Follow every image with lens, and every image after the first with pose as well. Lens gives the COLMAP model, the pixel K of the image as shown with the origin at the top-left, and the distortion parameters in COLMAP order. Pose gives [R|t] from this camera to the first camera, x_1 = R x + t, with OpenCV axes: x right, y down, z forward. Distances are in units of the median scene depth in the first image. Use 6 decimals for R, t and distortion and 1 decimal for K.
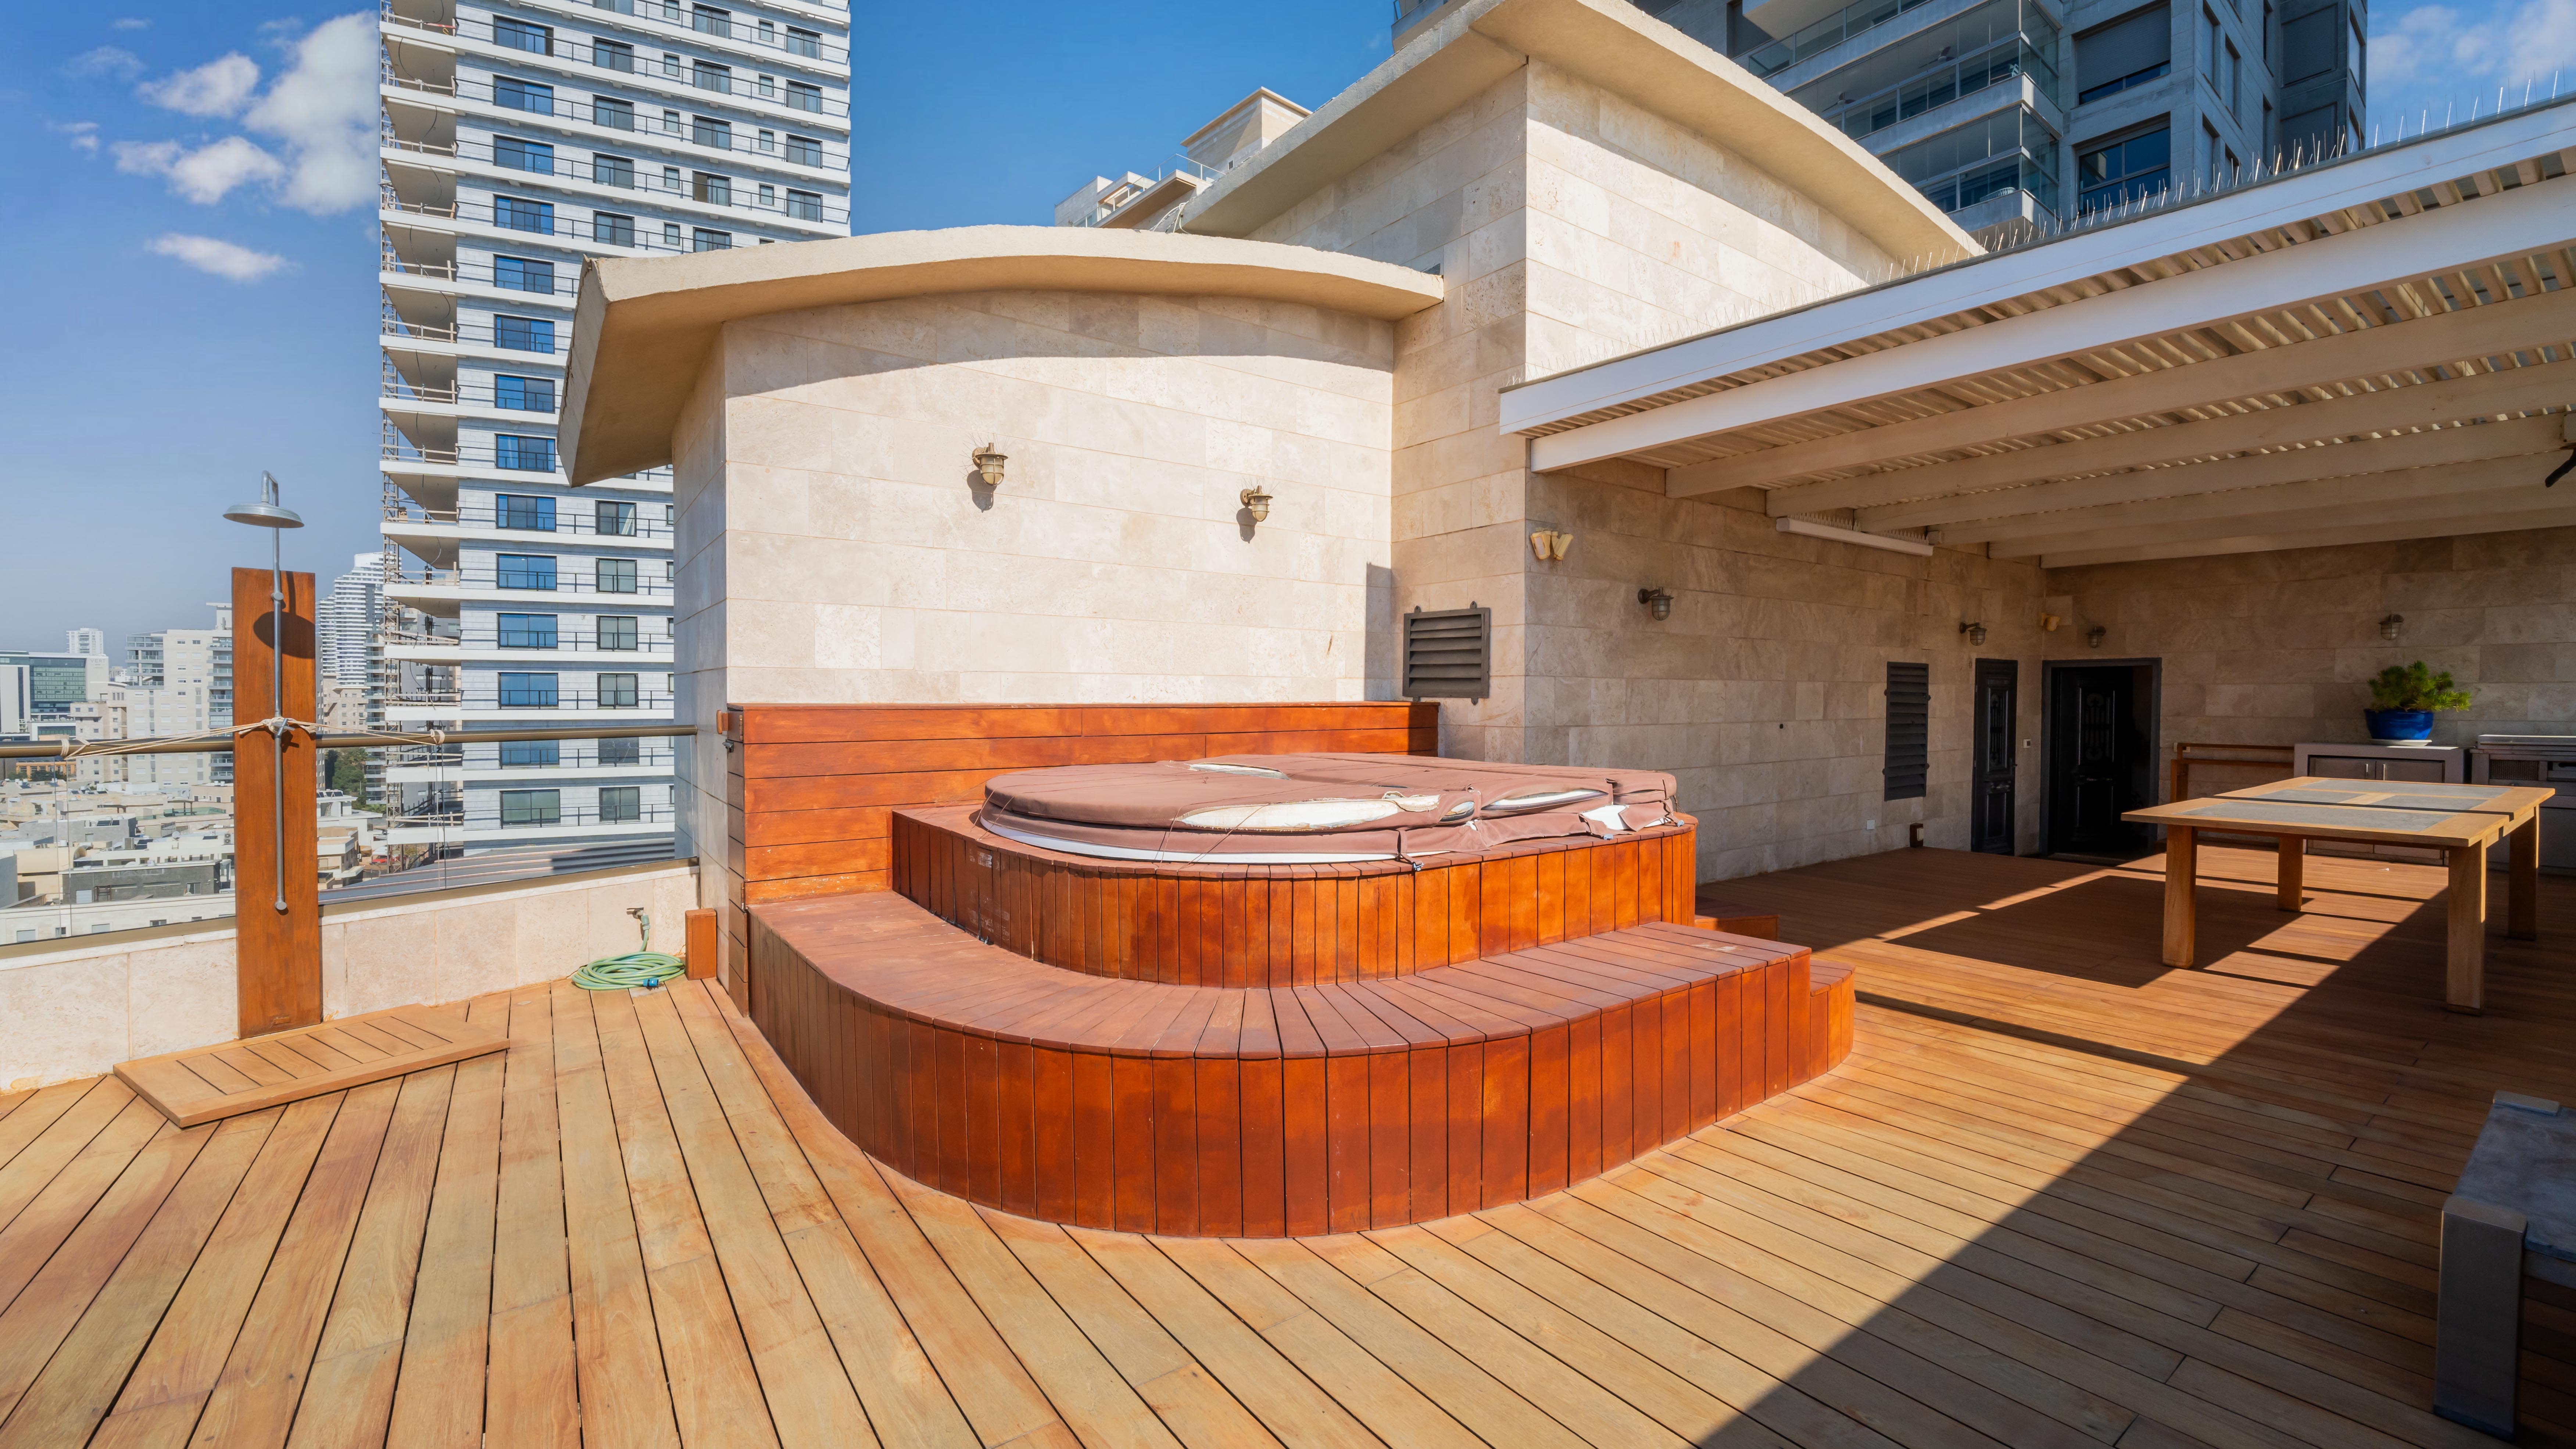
lens RADIAL K [[1055.3, 0, 1295.9], [0, 1055.3, 712.3], [0, 0, 1]] dist [0.007487, -0.007179]
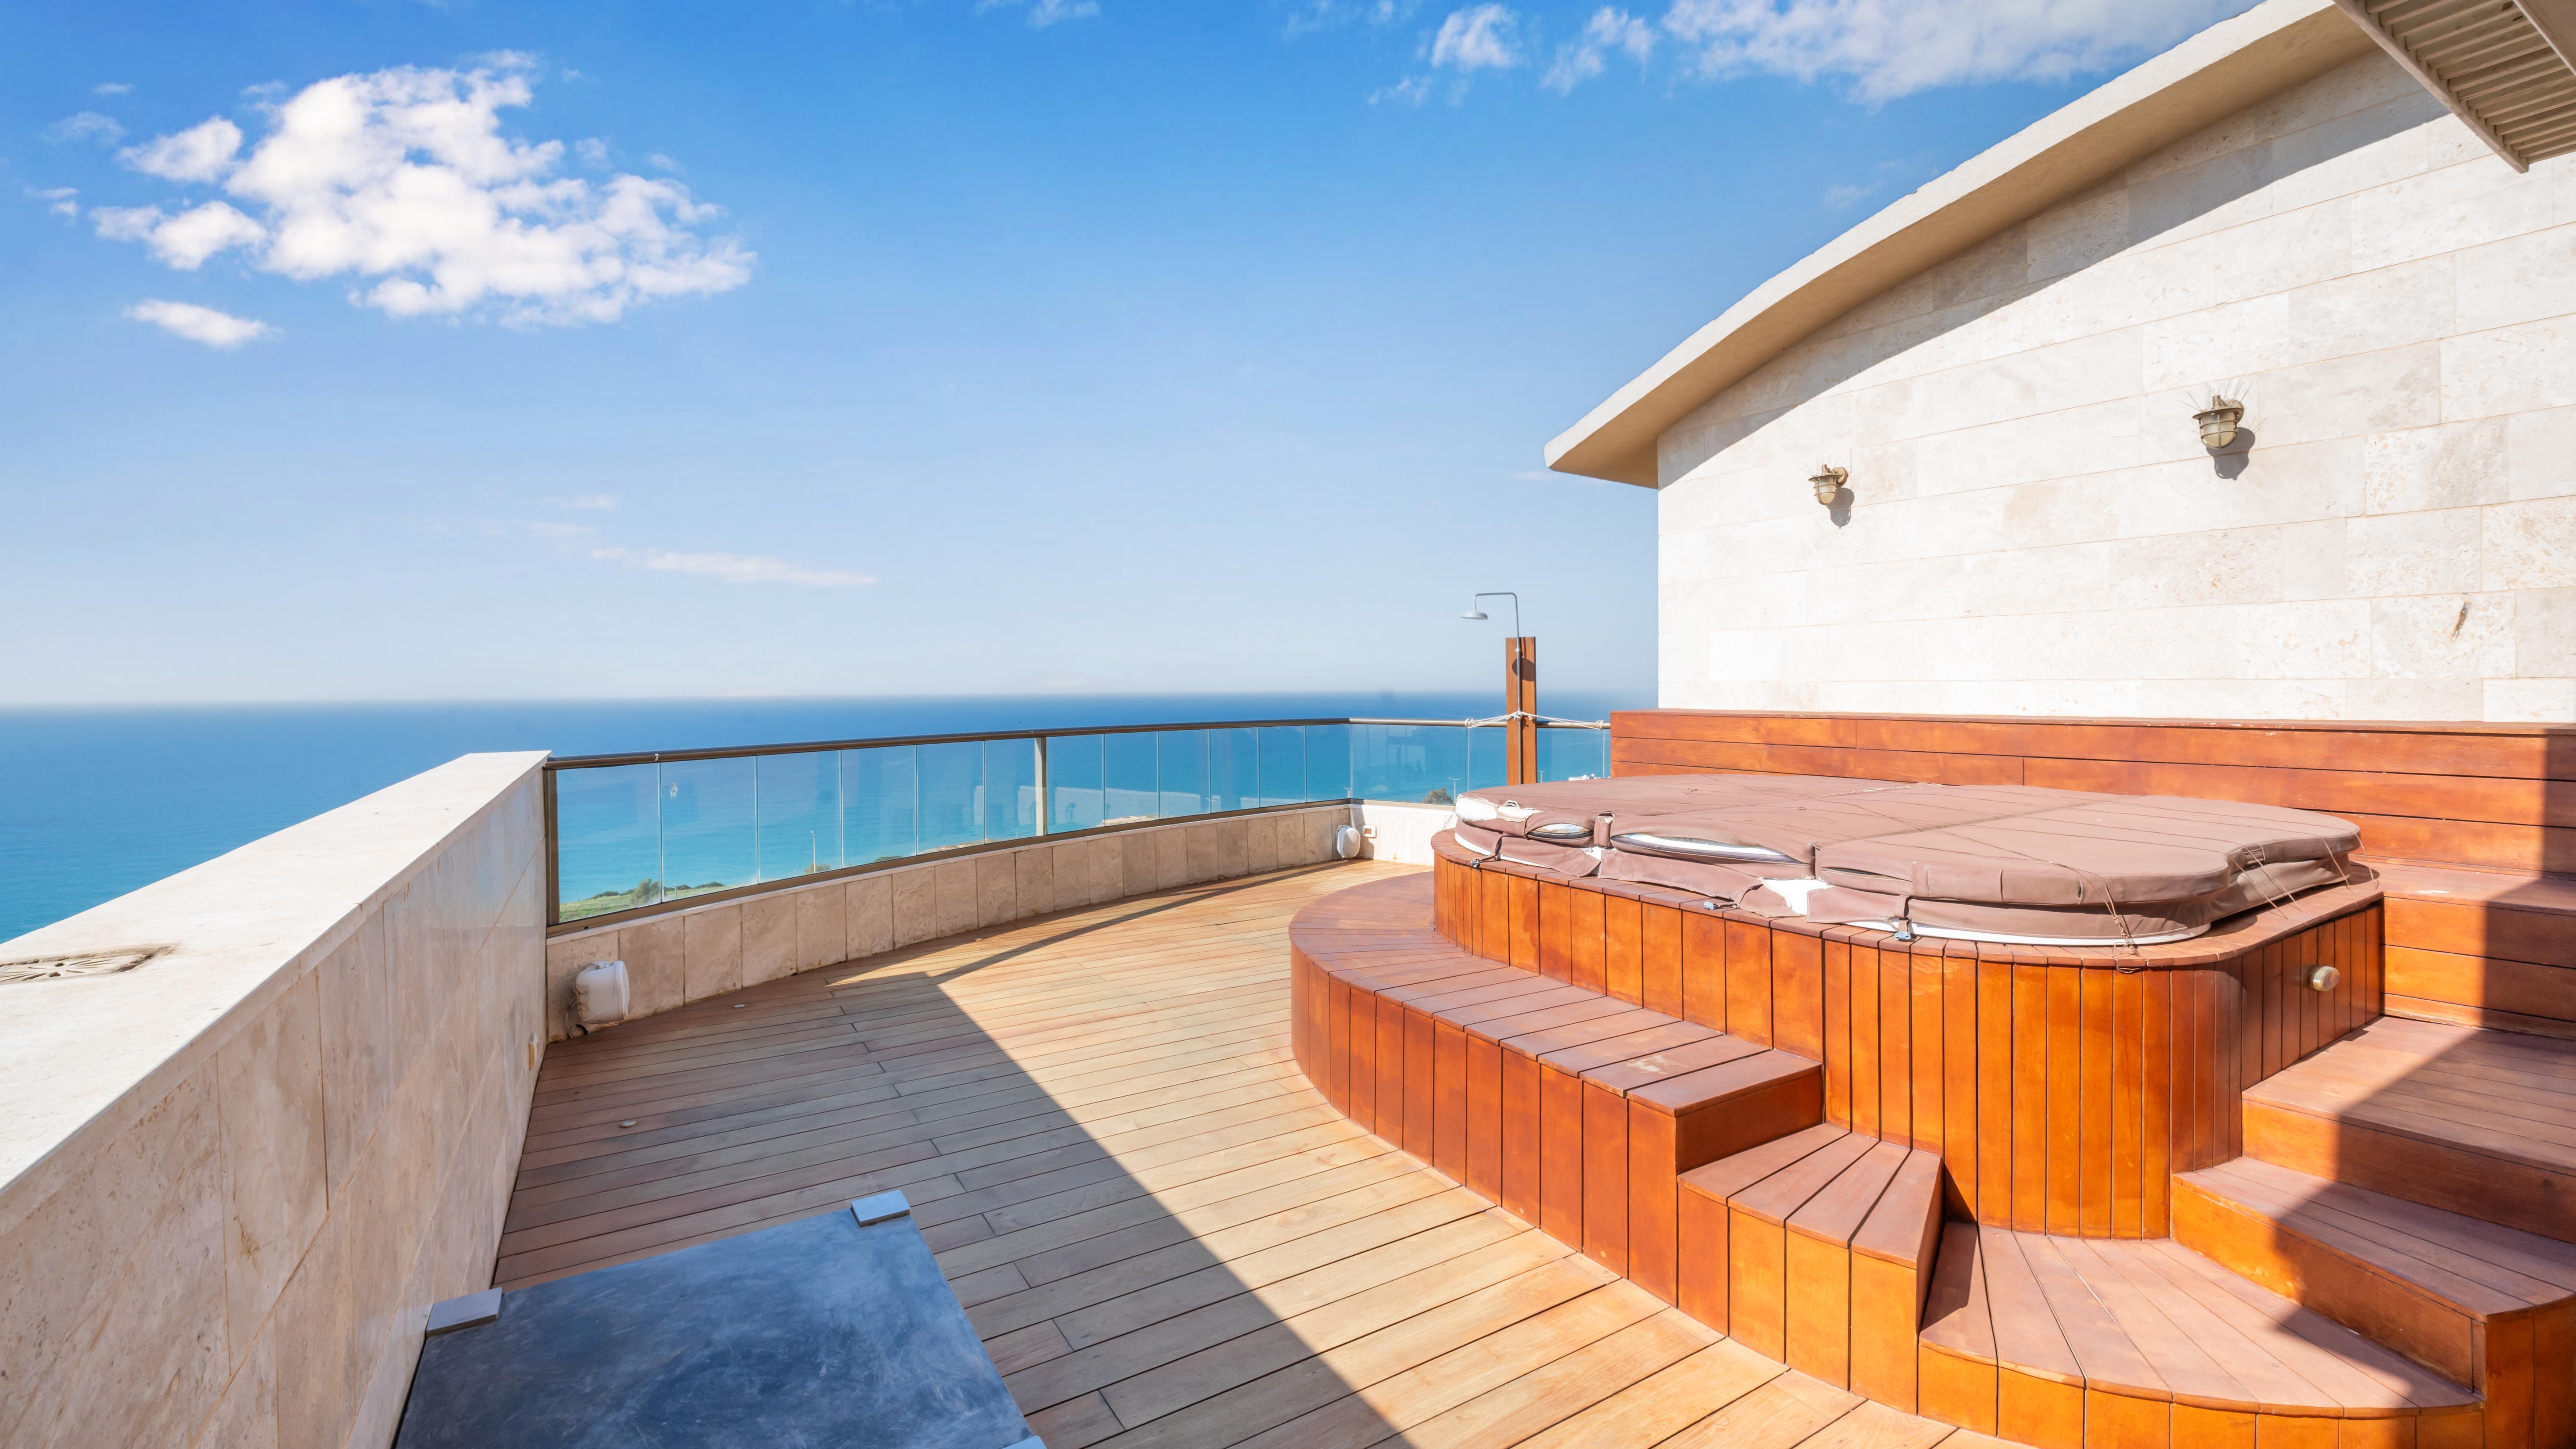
lens RADIAL K [[1067.5, 0, 1293.6], [0, 1067.5, 700.4], [0, 0, 1]] dist [-0.001248, -0.007176]
pose [[-0.083918, 0.012394, -0.996396, 1.039309], [-0.010152, 0.999860, 0.013292, -0.037147], [0.996421, 0.011231, -0.083780, 0.720178]]
